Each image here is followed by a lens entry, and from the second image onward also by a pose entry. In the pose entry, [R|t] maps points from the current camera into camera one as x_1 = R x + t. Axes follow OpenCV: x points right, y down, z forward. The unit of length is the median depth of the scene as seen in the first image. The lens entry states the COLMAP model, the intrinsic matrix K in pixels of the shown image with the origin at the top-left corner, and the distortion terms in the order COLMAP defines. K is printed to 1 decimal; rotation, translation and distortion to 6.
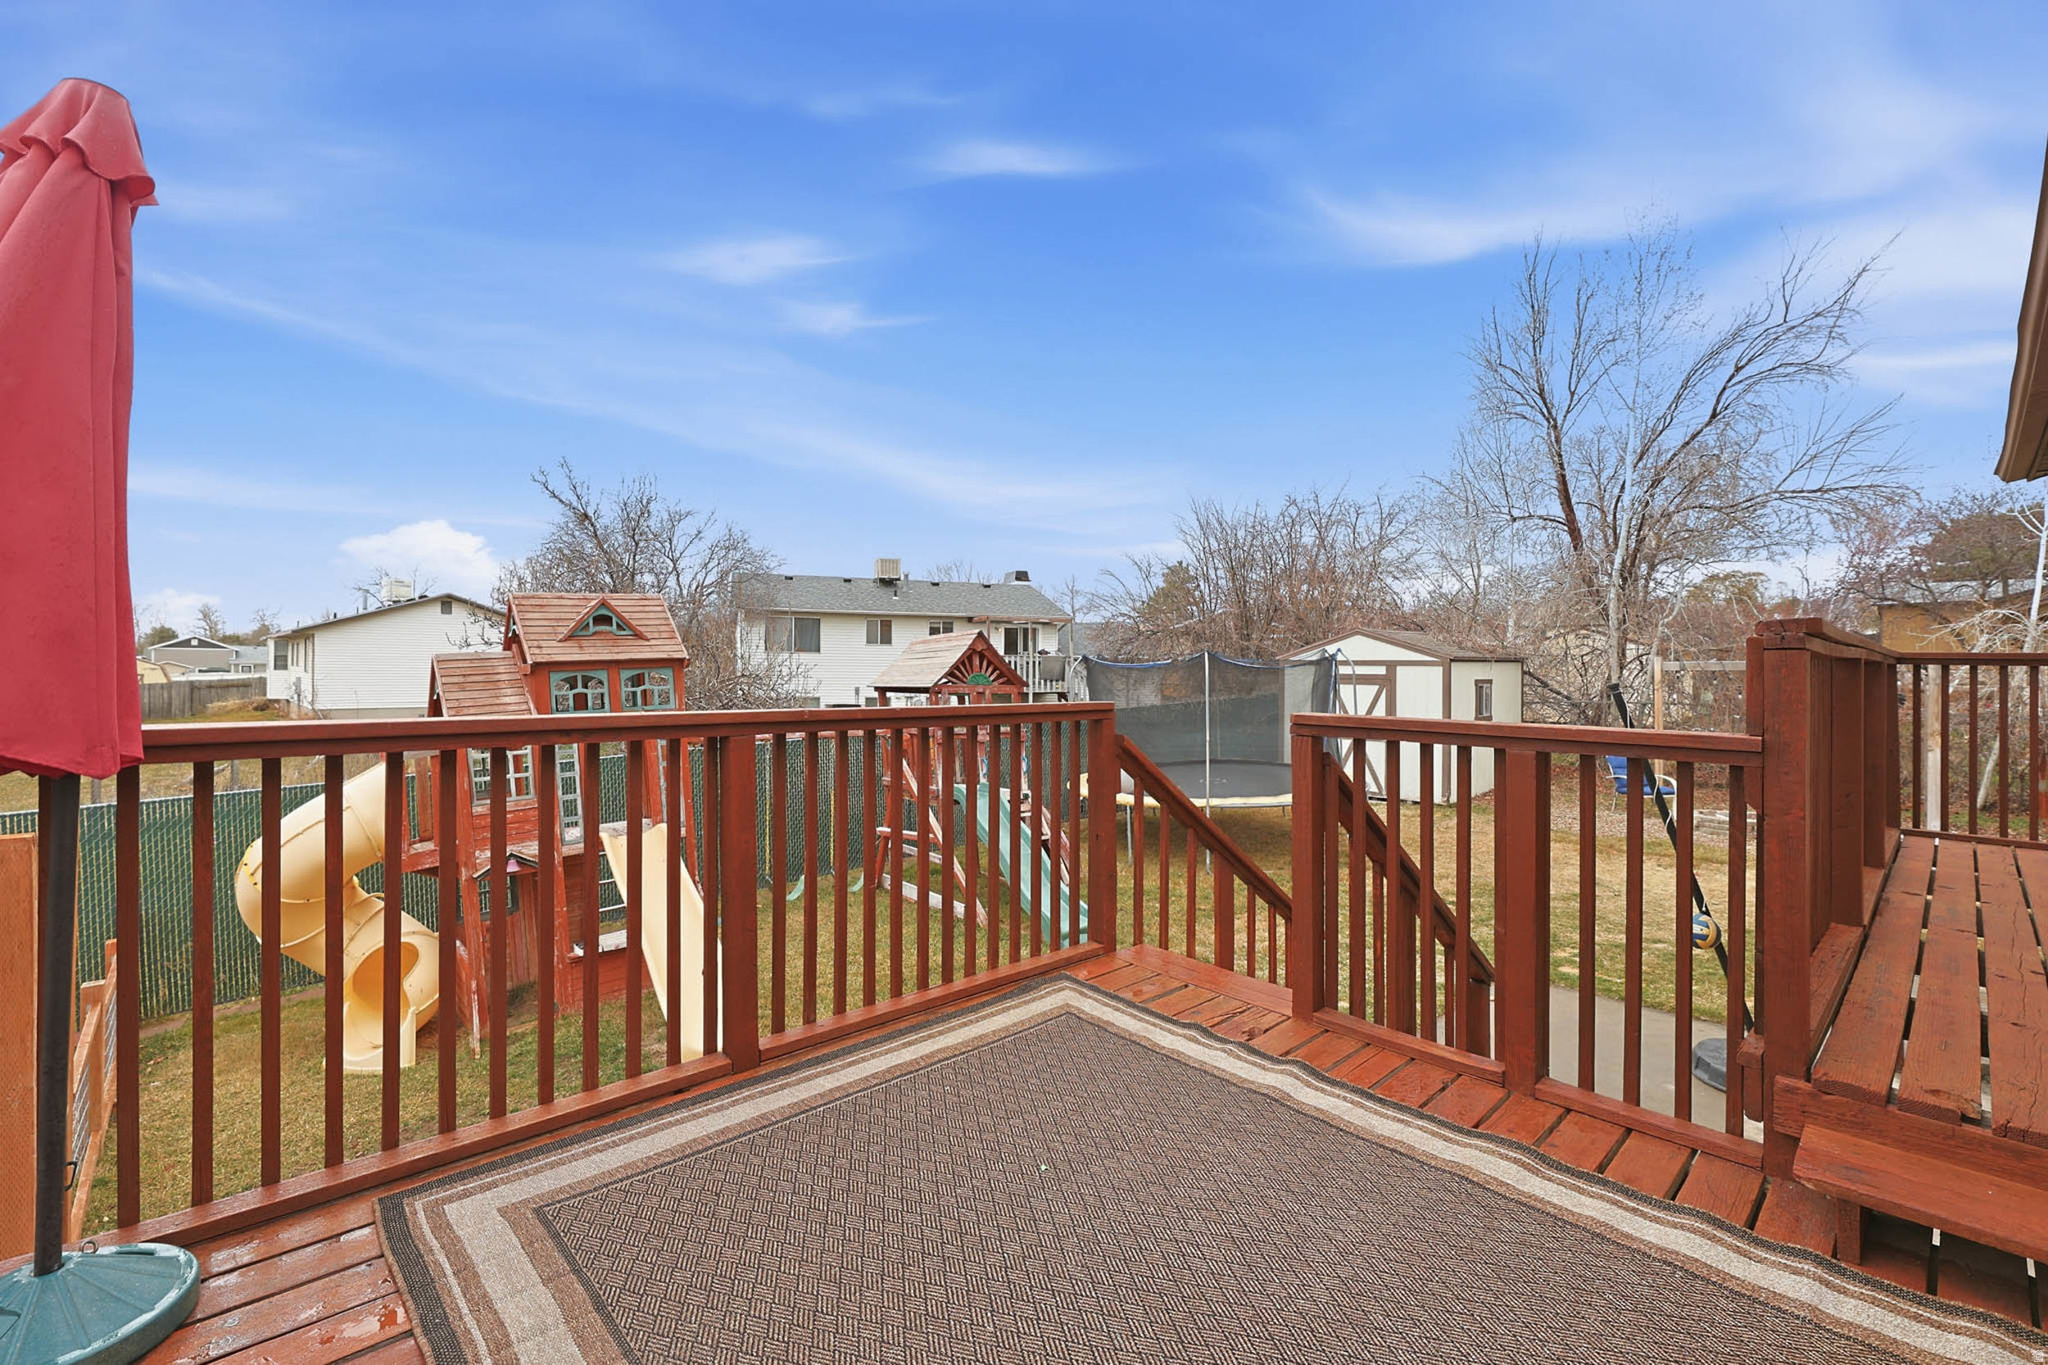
lens RADIAL K [[843.9, 0, 1038.7], [0, 843.9, 677.7], [0, 0, 1]] dist [-0.001529, -0.001013]
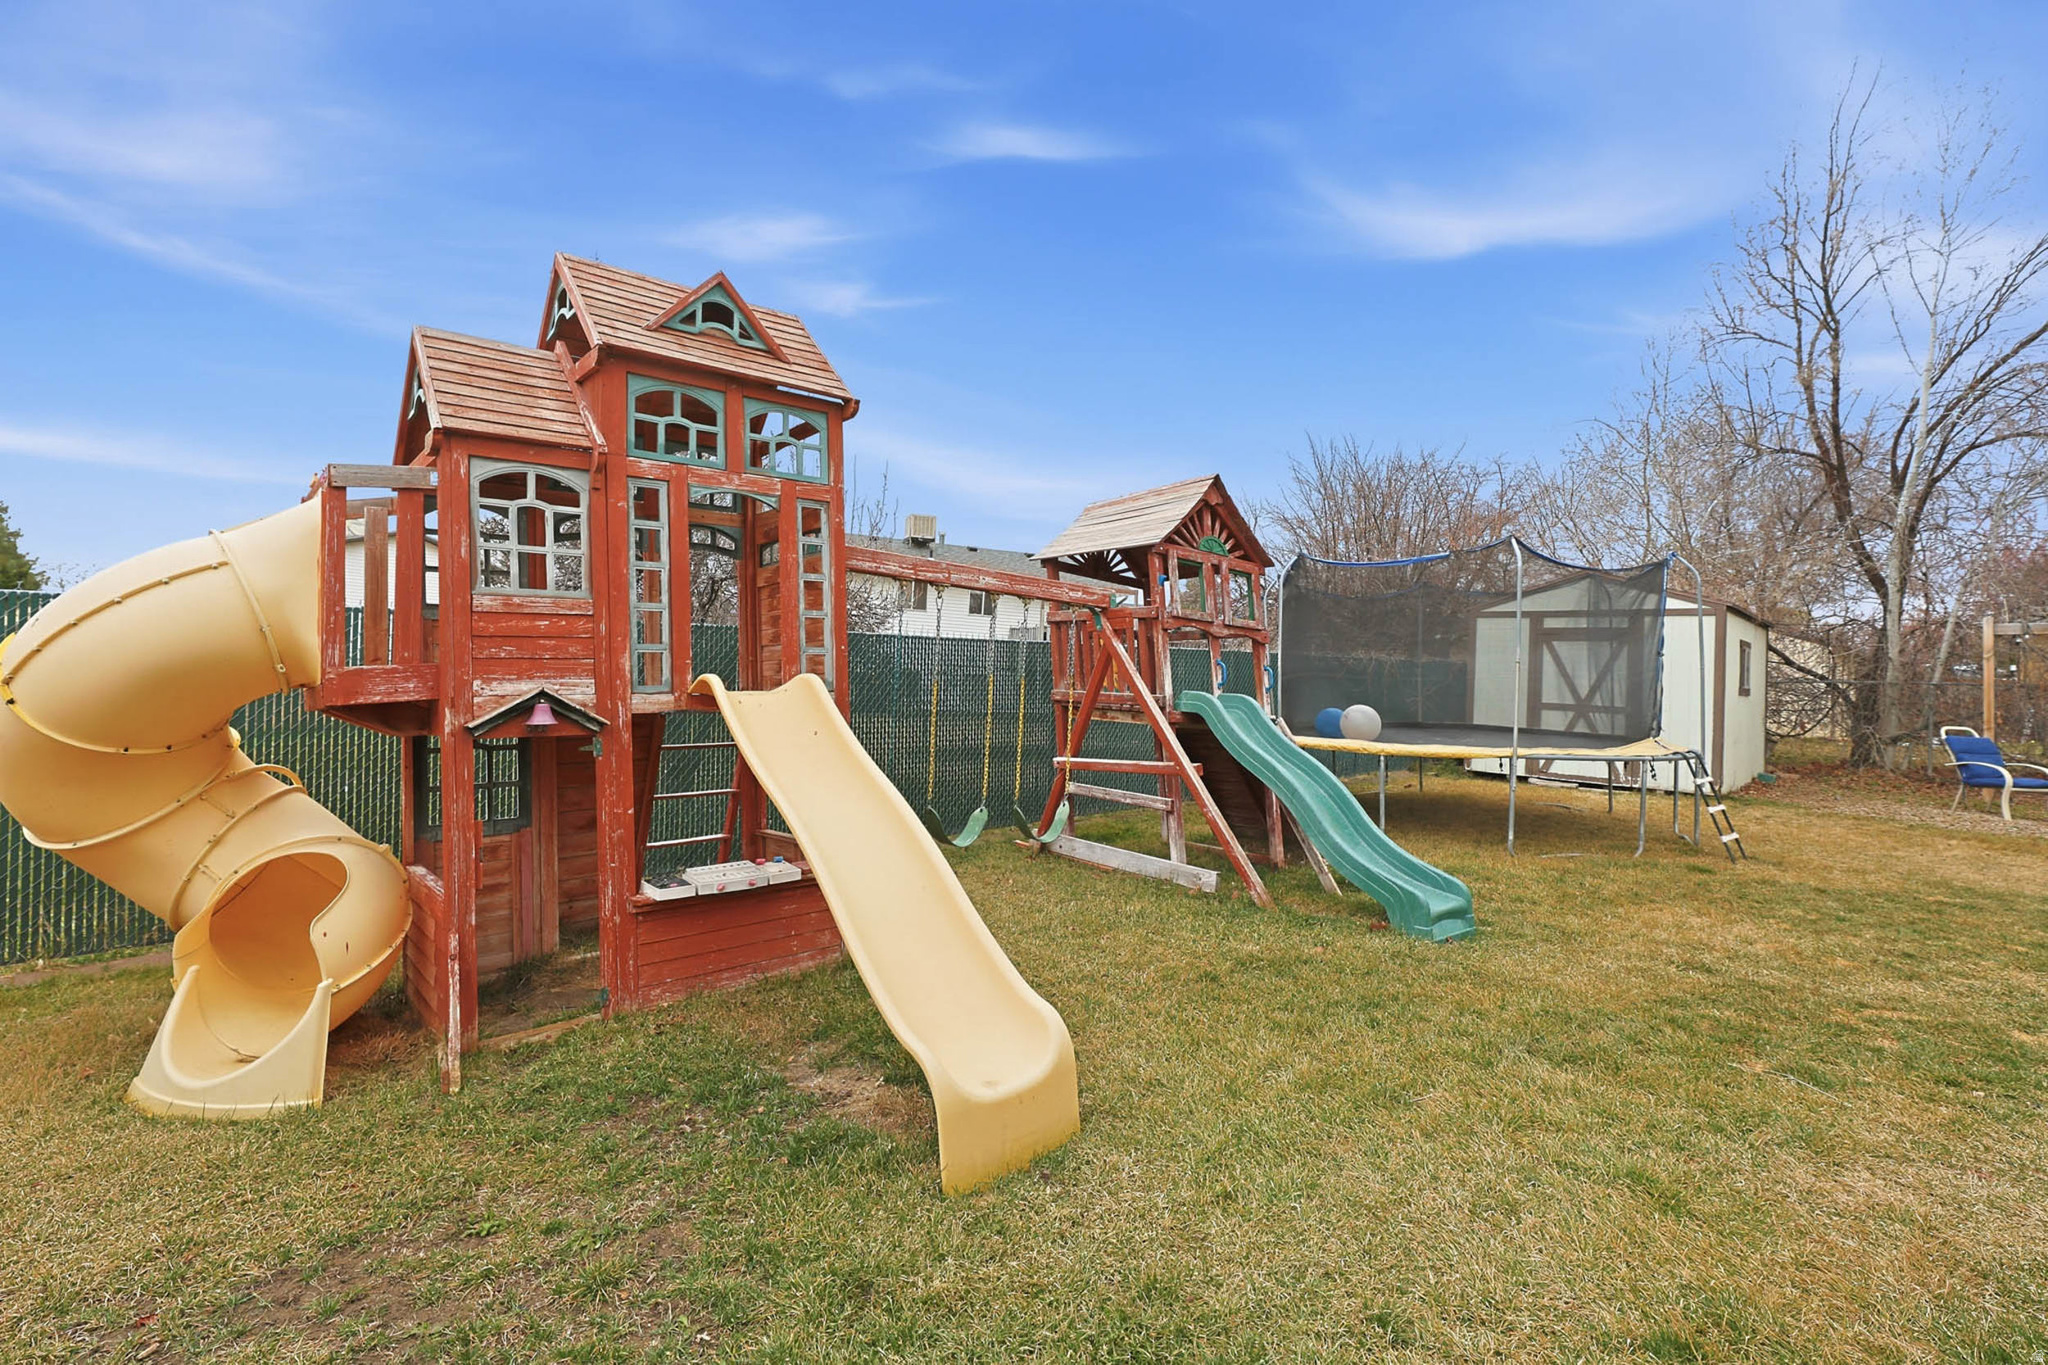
lens RADIAL K [[843.9, 0, 1008.7], [0, 843.9, 685.1], [0, 0, 1]] dist [-0.001529, -0.001013]
pose [[0.998670, 0.048074, 0.018619, -0.242461], [-0.047441, 0.998326, -0.033080, 0.144495], [-0.020178, 0.032152, 0.999279, 0.331074]]
